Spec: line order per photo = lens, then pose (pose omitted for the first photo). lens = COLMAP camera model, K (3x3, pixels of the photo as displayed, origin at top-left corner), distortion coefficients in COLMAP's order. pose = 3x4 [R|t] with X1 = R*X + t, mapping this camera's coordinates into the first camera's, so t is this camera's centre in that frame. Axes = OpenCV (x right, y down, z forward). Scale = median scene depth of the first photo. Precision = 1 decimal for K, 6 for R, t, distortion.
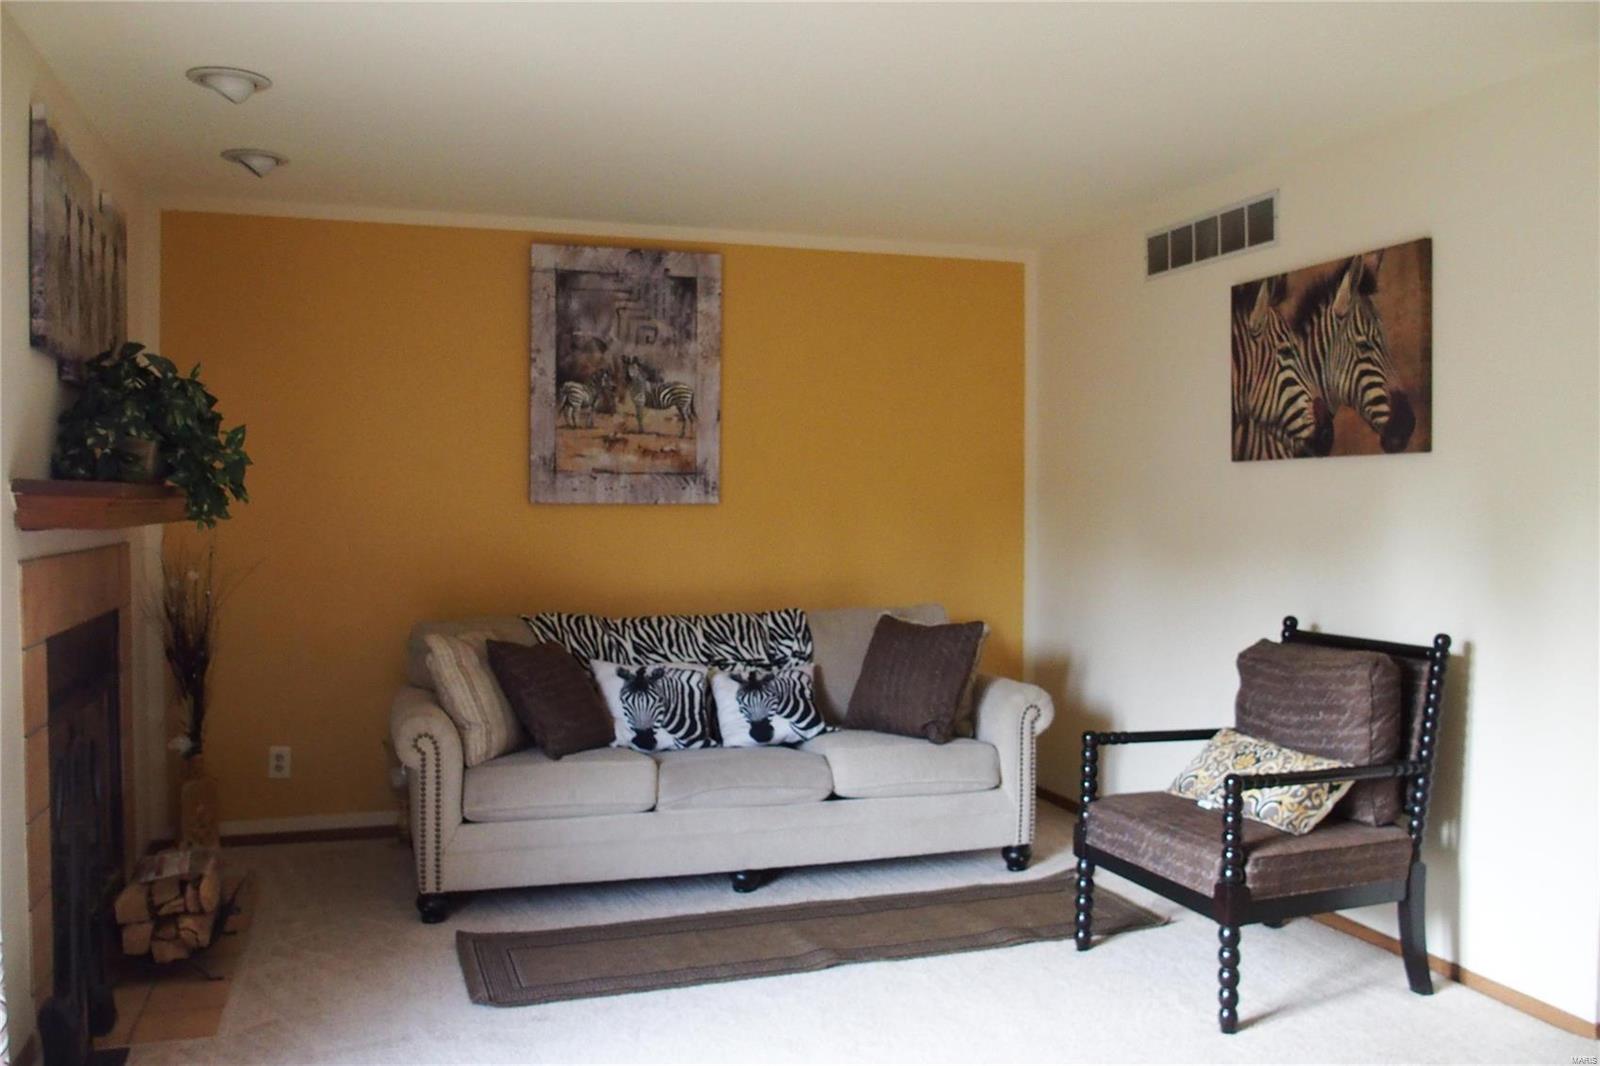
lens RADIAL K [[1332.3, 0, 799.9], [0, 1332.3, 540.6], [0, 0, 1]] dist [-0.060290, 0.019680]
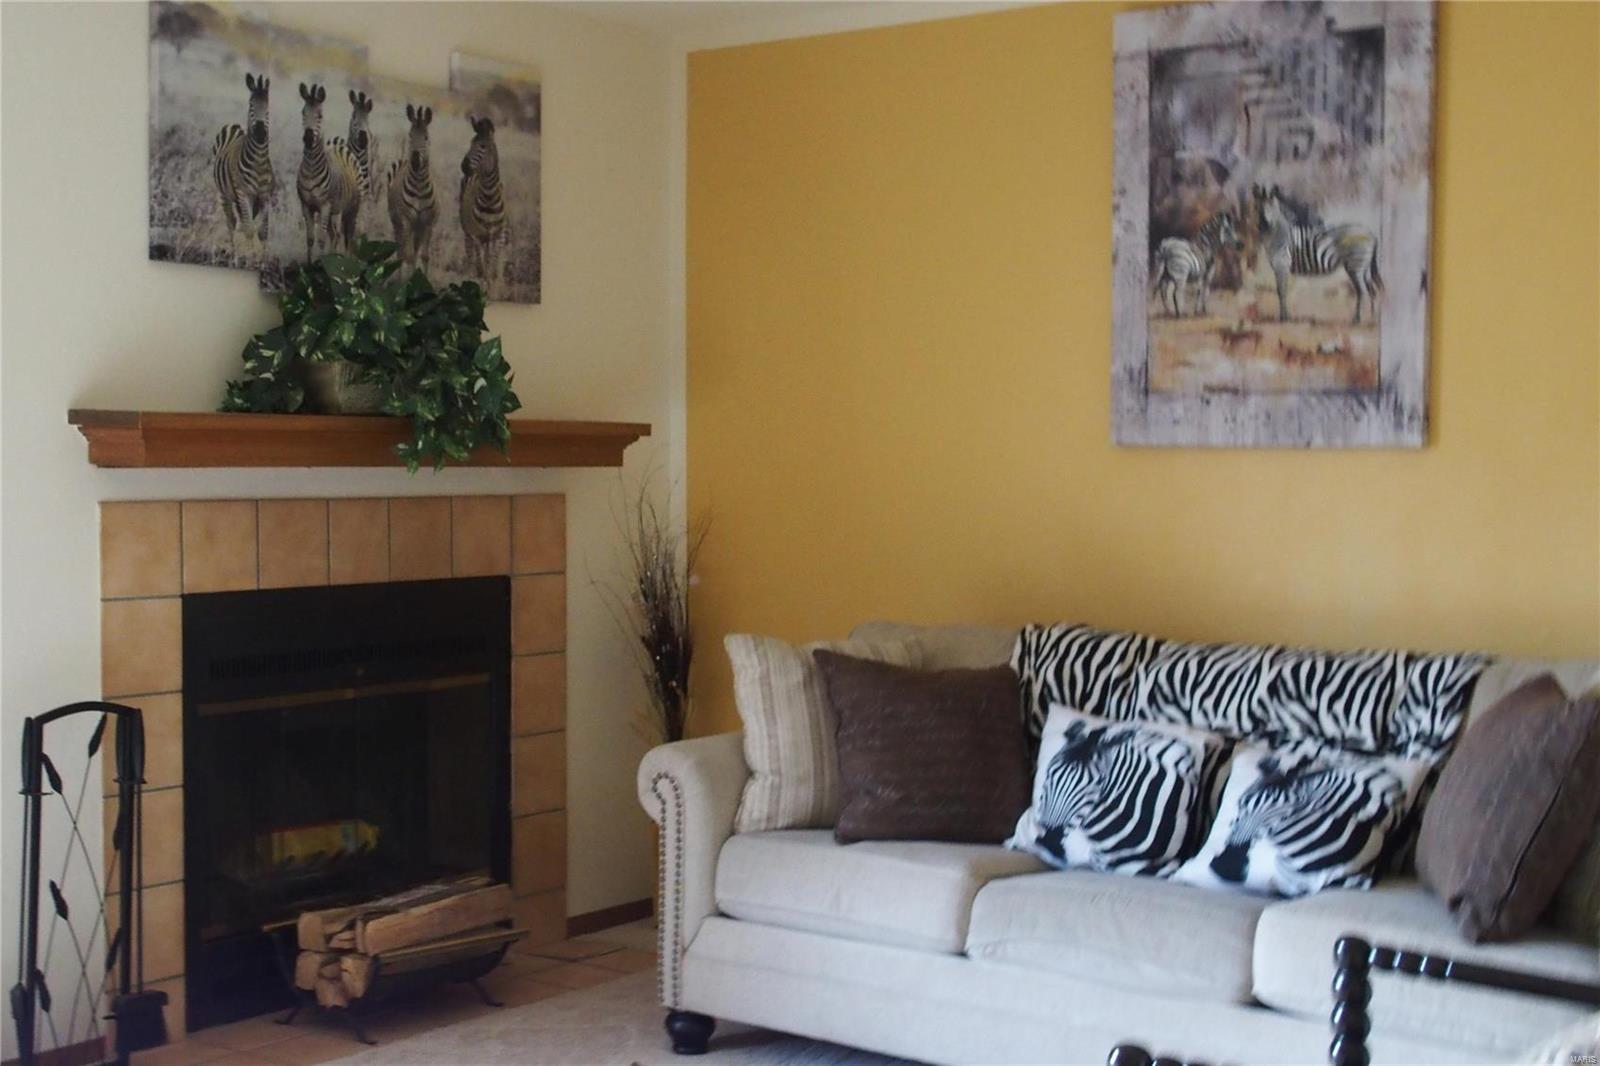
lens RADIAL K [[2245.3, 0, 800.0], [0, 2245.3, 518.9], [0, 0, 1]] dist [0.030470, 0.000000]
pose [[0.579295, 0.025261, -0.814726, 0.545231], [-0.028135, 0.999544, 0.010987, -0.001715], [0.814632, 0.016558, 0.579742, 0.287272]]
